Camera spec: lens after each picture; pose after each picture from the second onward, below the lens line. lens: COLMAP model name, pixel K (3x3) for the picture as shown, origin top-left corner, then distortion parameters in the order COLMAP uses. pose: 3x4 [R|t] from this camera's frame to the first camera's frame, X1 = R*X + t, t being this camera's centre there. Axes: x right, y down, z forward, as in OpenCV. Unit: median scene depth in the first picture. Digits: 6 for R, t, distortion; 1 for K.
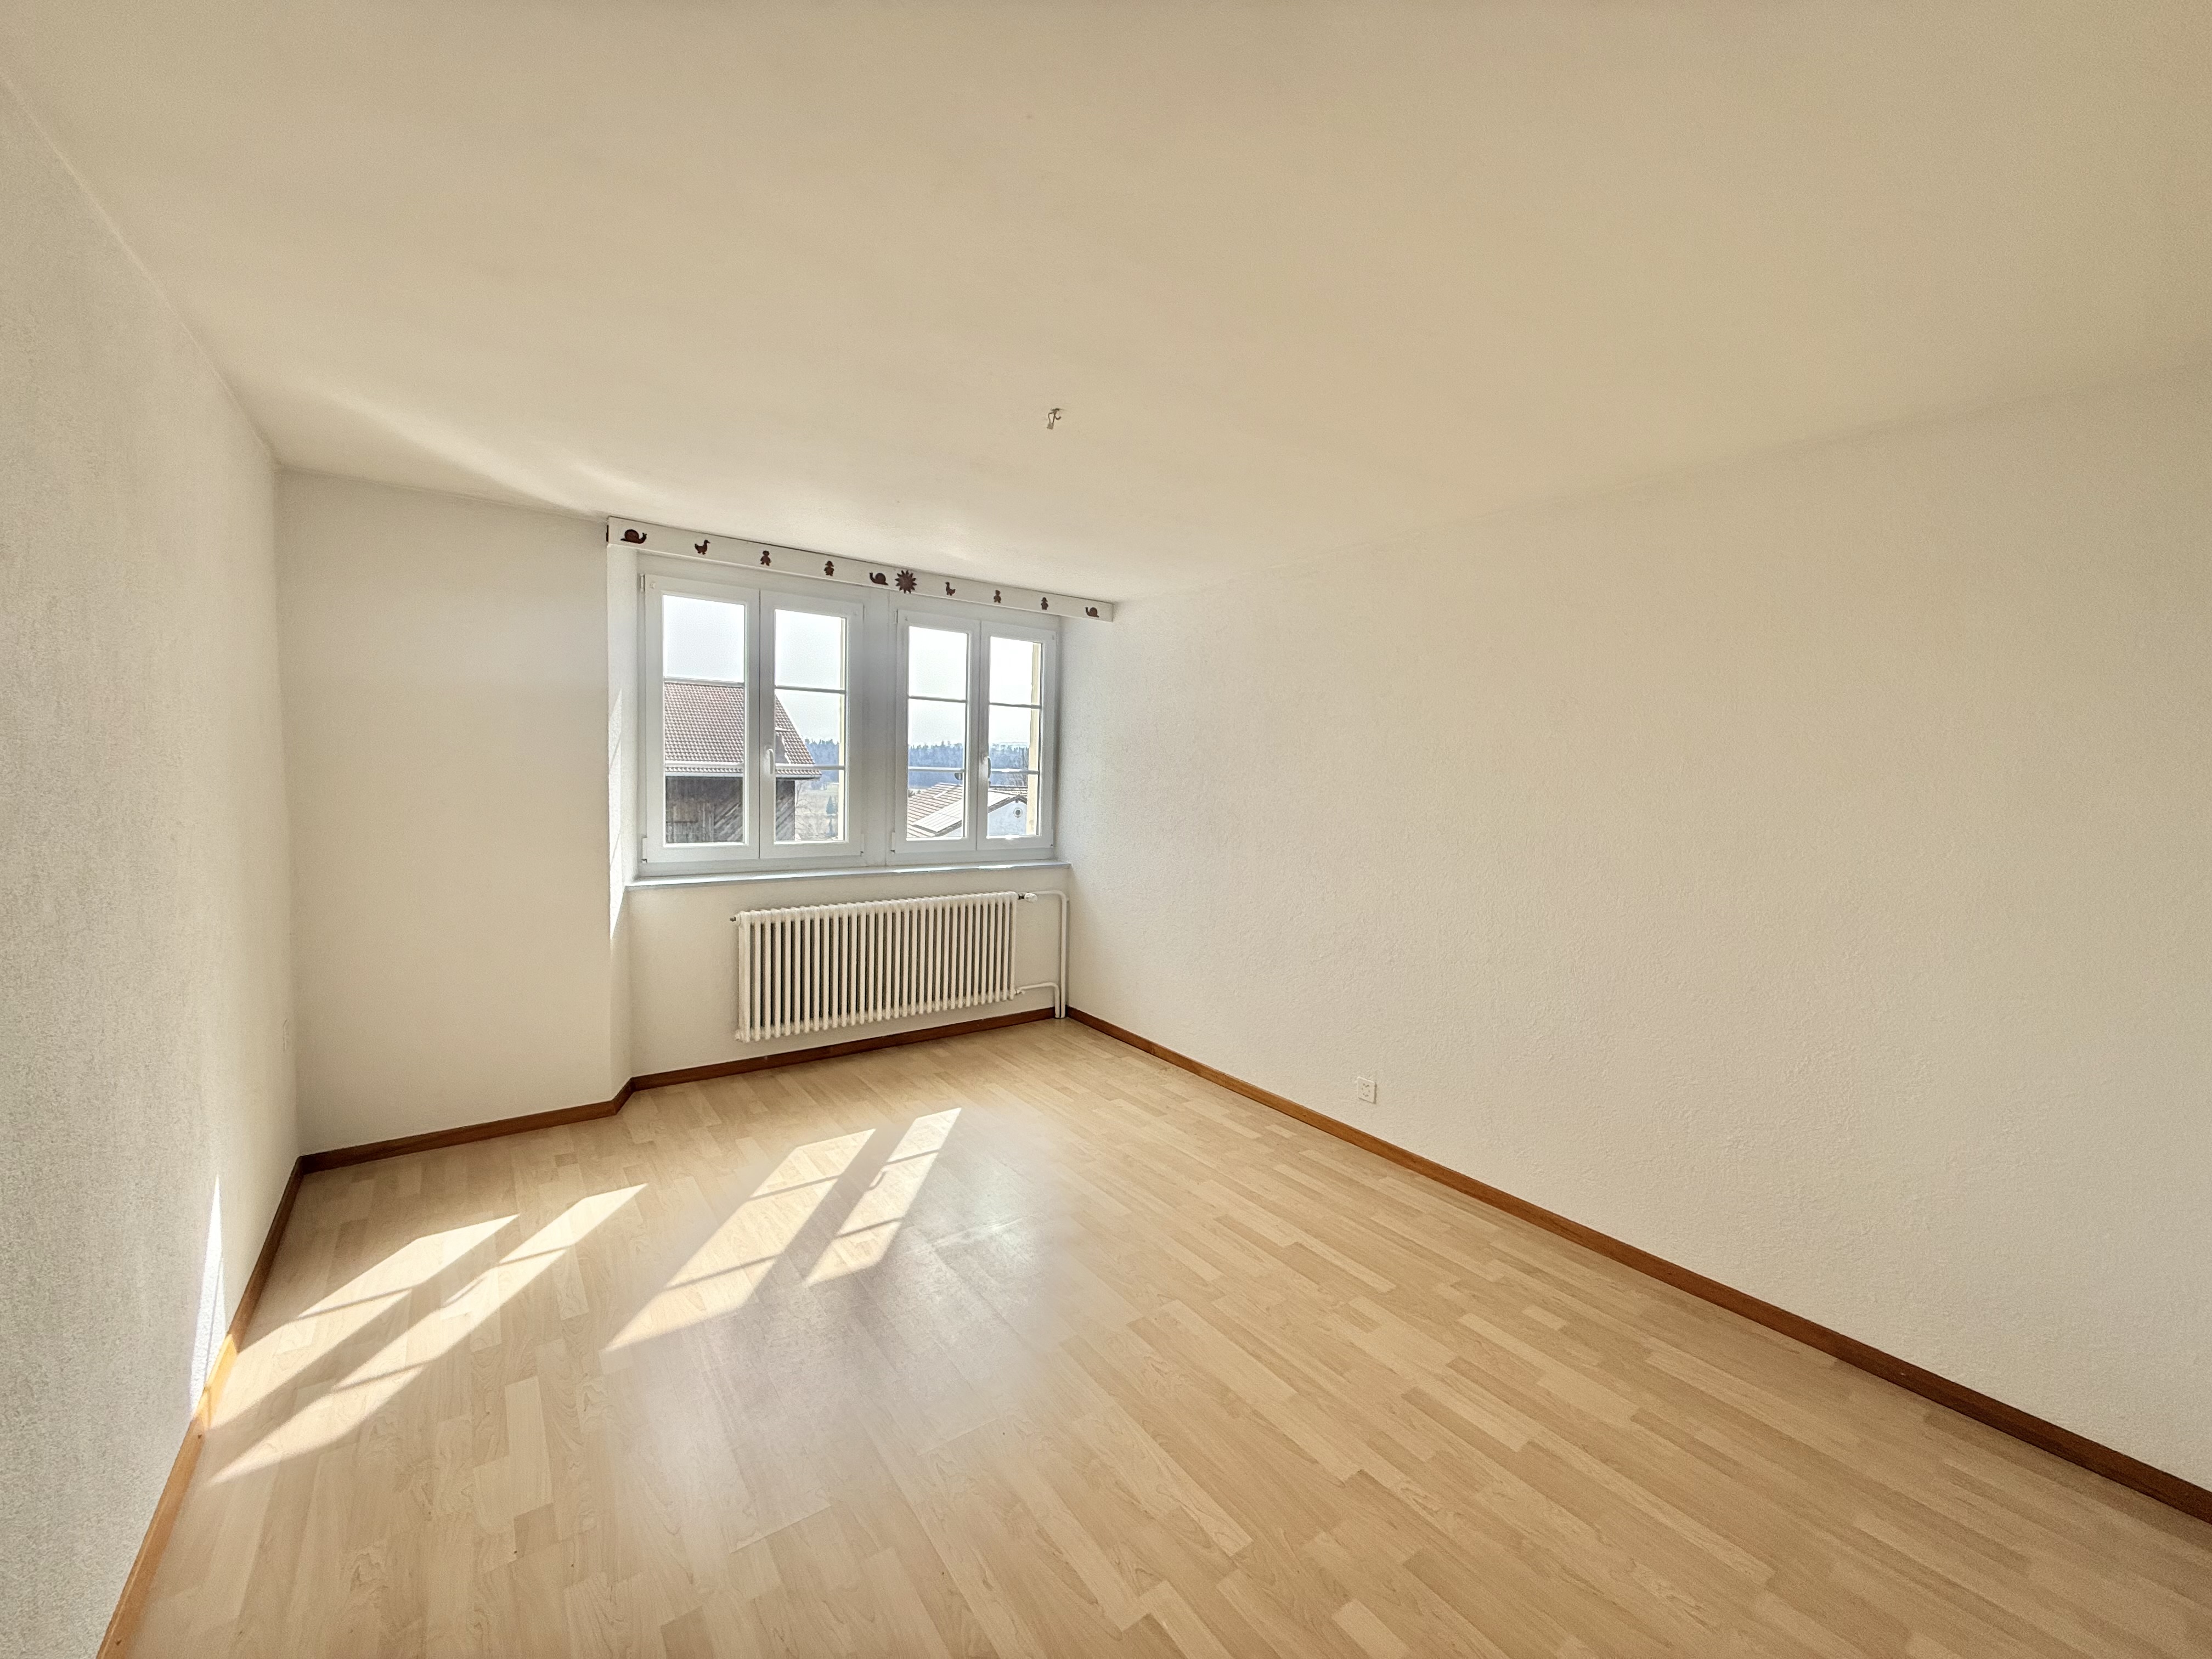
lens RADIAL K [[877.8, 0, 1106.2], [0, 877.8, 828.9], [0, 0, 1]] dist [-0.003458, 0.000667]
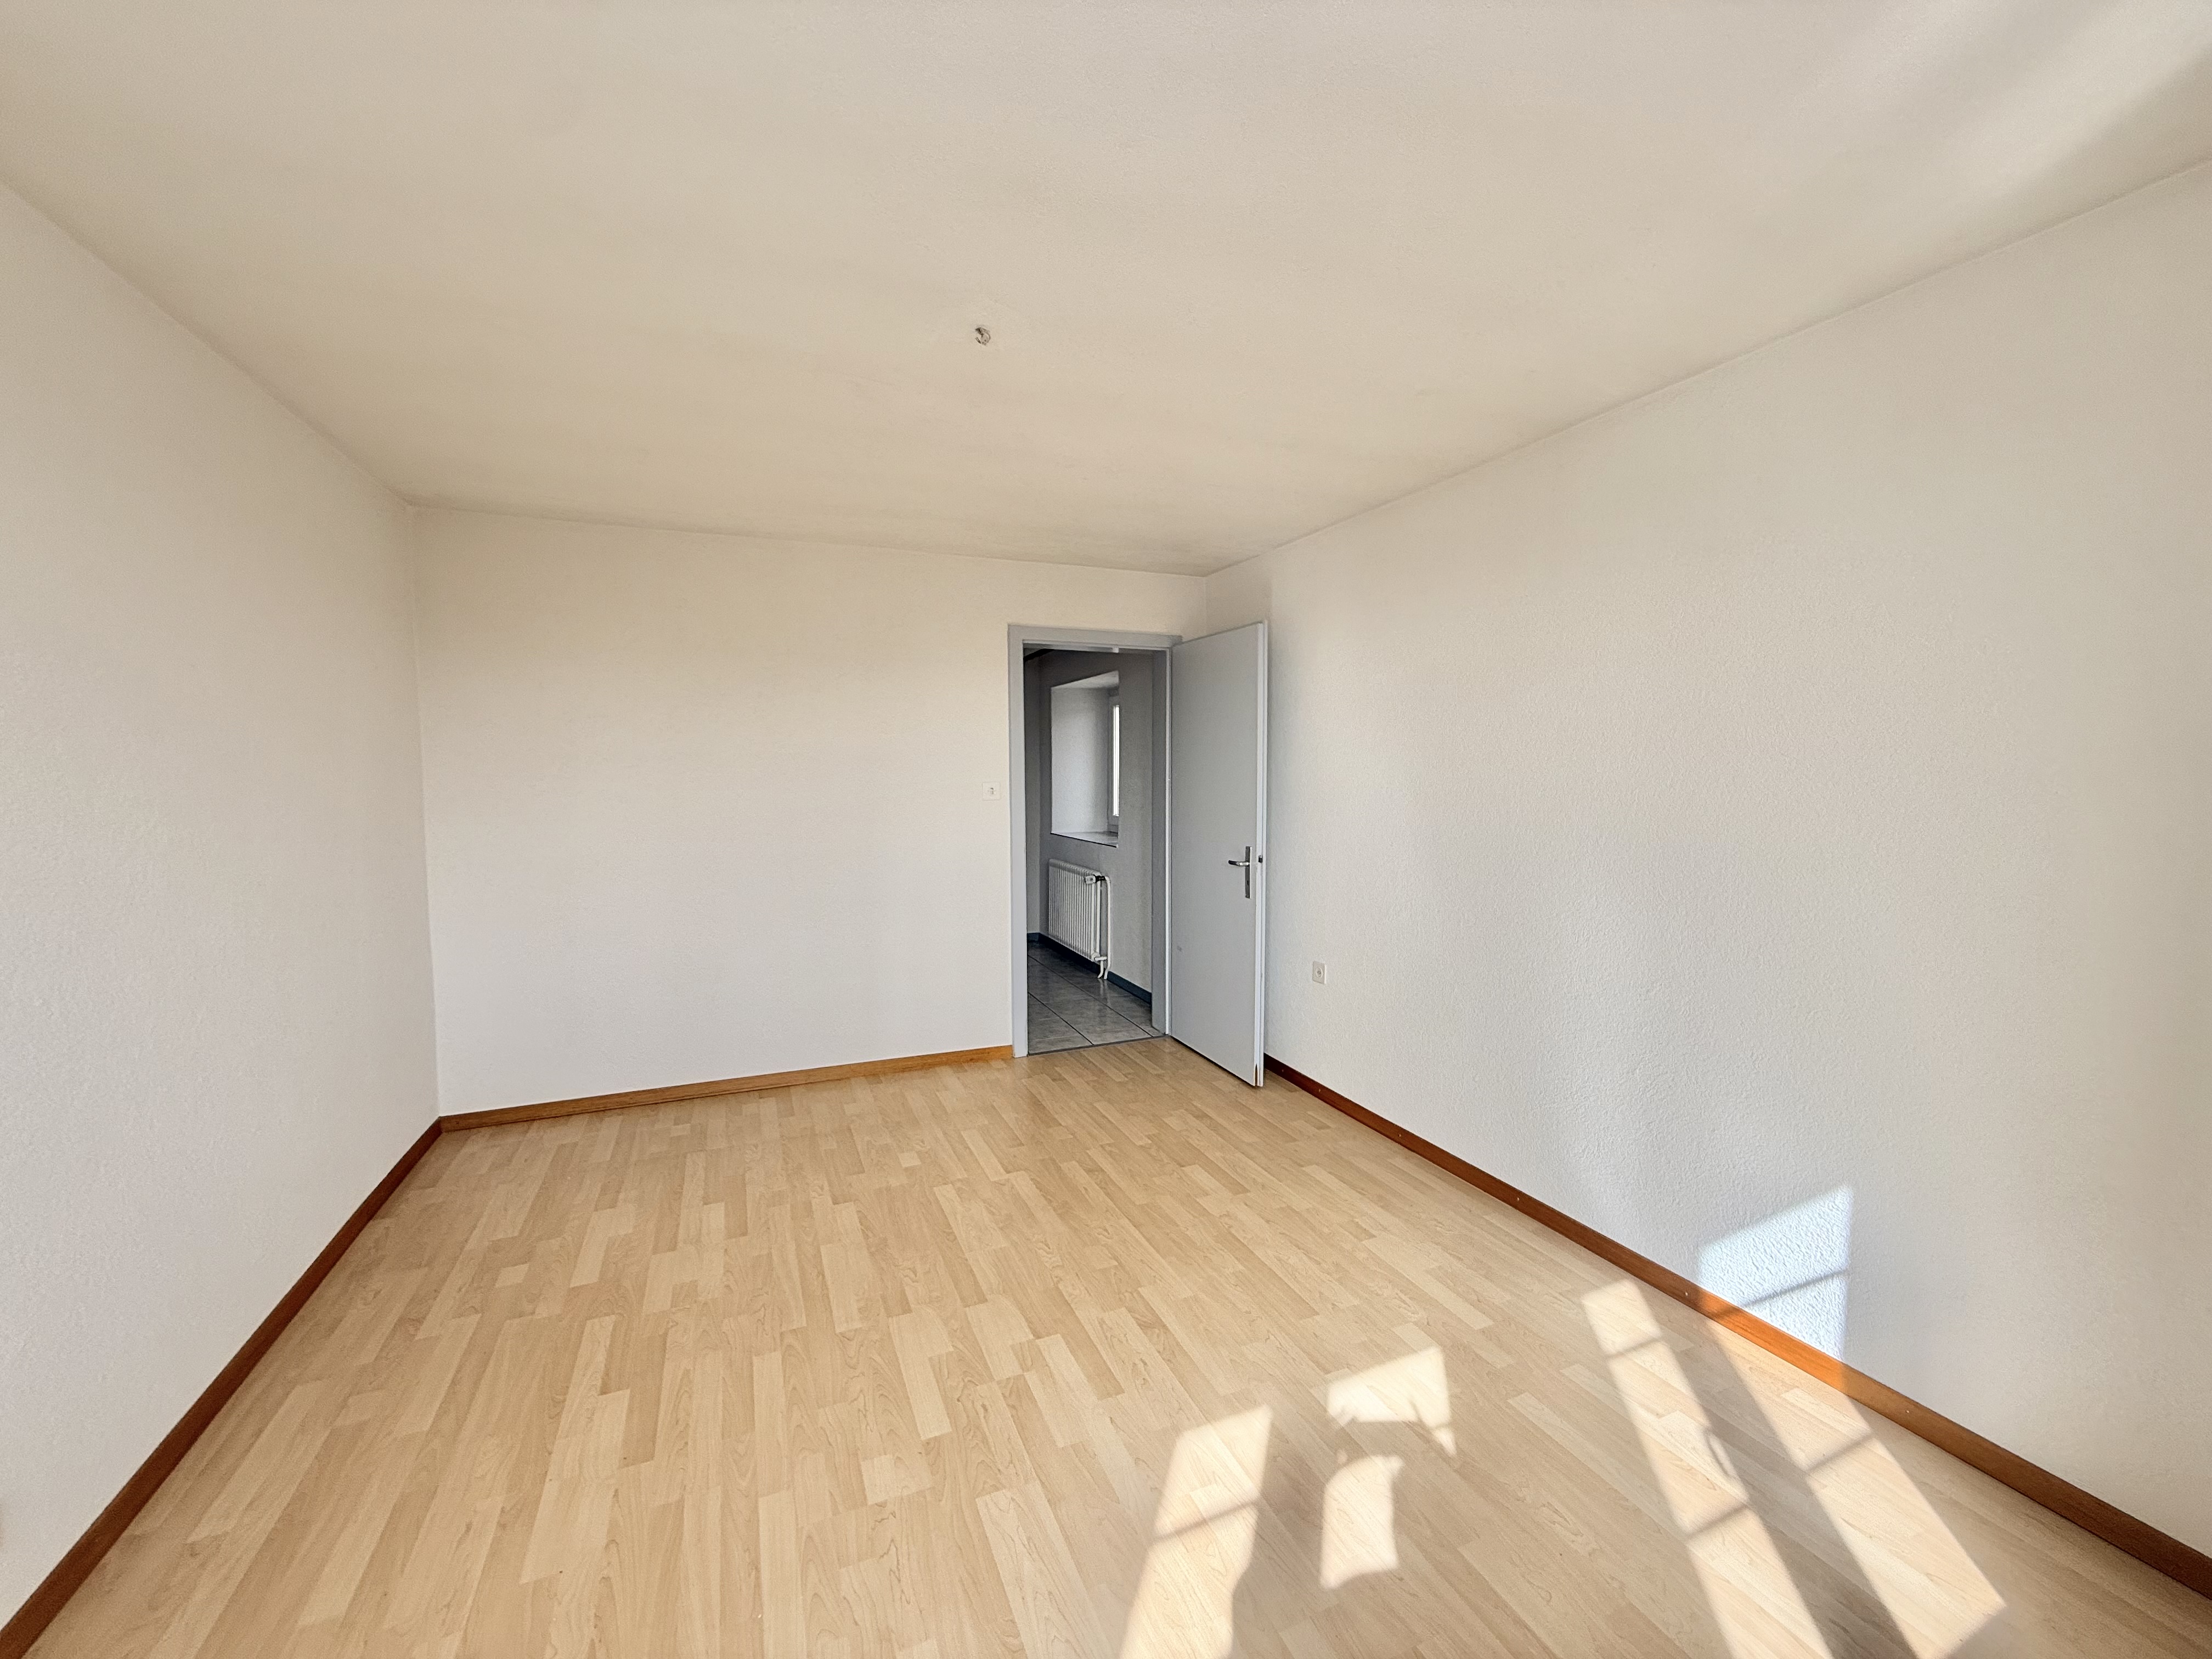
lens RADIAL K [[877.8, 0, 1108.0], [0, 877.8, 831.0], [0, 0, 1]] dist [-0.003458, 0.000667]
pose [[-0.974487, -0.041687, 0.220540, -0.377652], [-0.009445, 0.989346, 0.145275, -0.102874], [-0.224247, 0.139486, -0.964498, 1.805891]]
